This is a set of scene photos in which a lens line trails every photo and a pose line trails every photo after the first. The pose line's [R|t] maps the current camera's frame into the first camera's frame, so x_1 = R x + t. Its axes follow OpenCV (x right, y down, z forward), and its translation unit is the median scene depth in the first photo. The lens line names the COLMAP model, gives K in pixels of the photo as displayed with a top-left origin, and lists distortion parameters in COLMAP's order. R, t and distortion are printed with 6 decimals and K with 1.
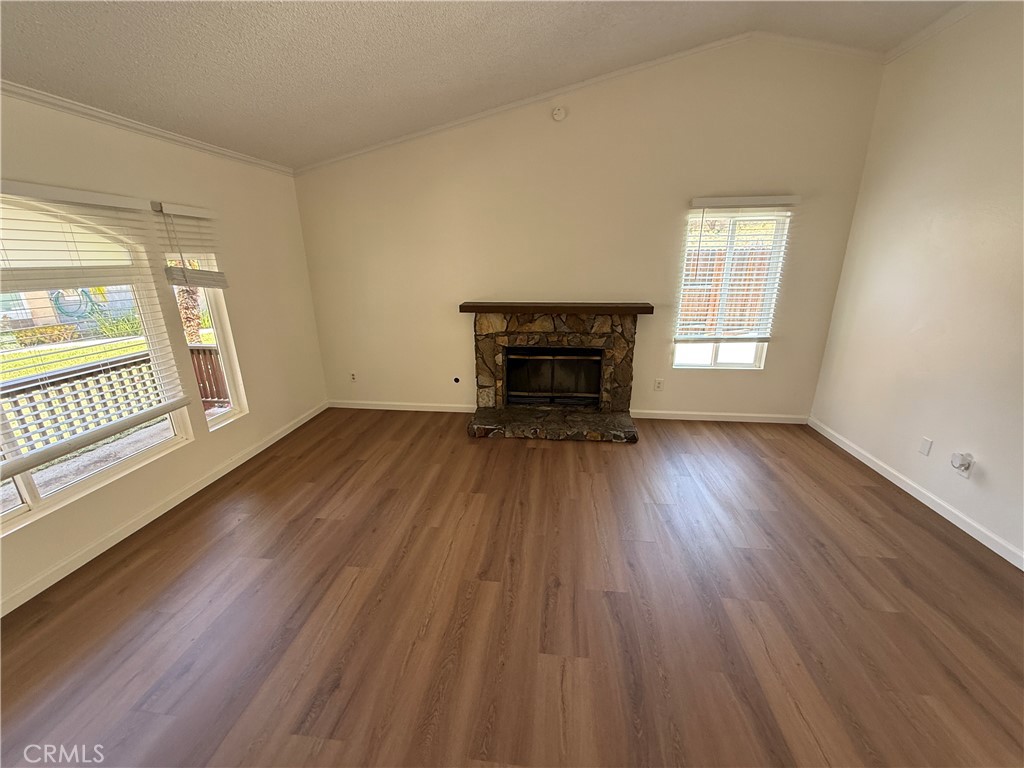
lens RADIAL K [[406.1, 0, 506.3], [0, 406.1, 381.7], [0, 0, 1]] dist [0.001212, 0.000049]
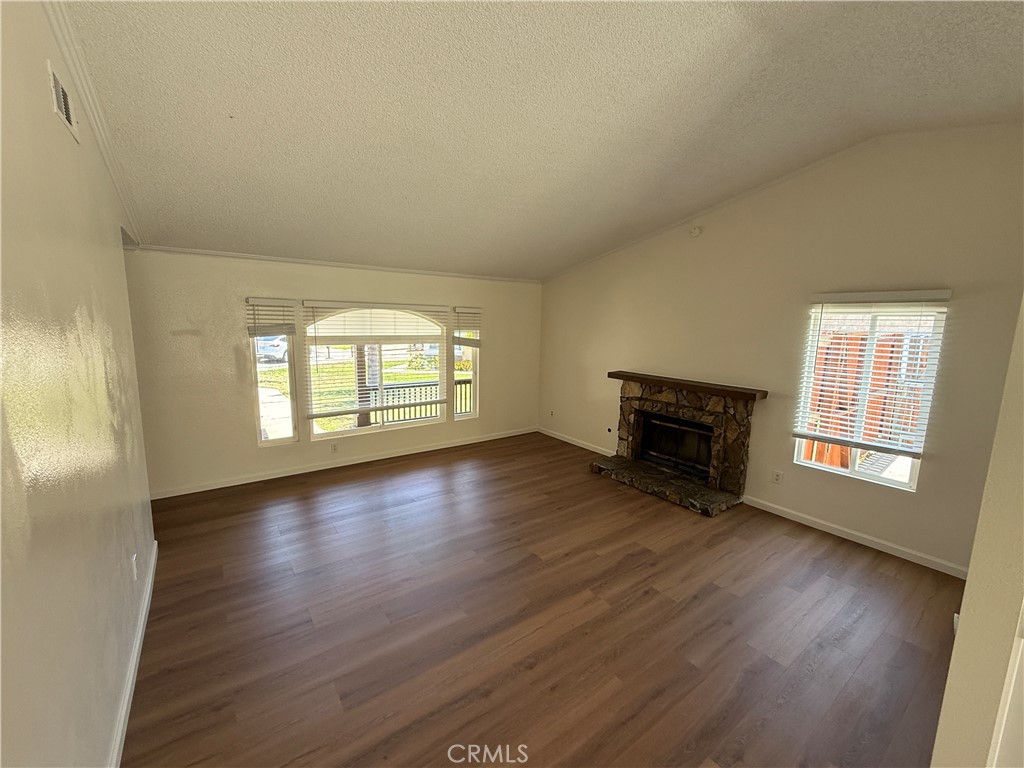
lens RADIAL K [[406.1, 0, 506.3], [0, 406.1, 381.7], [0, 0, 1]] dist [0.001212, 0.000049]
pose [[0.684408, 0.130131, -0.717392, 0.610604], [-0.238344, 0.969816, -0.051467, -0.009355], [0.689041, 0.206210, 0.694766, -0.150355]]
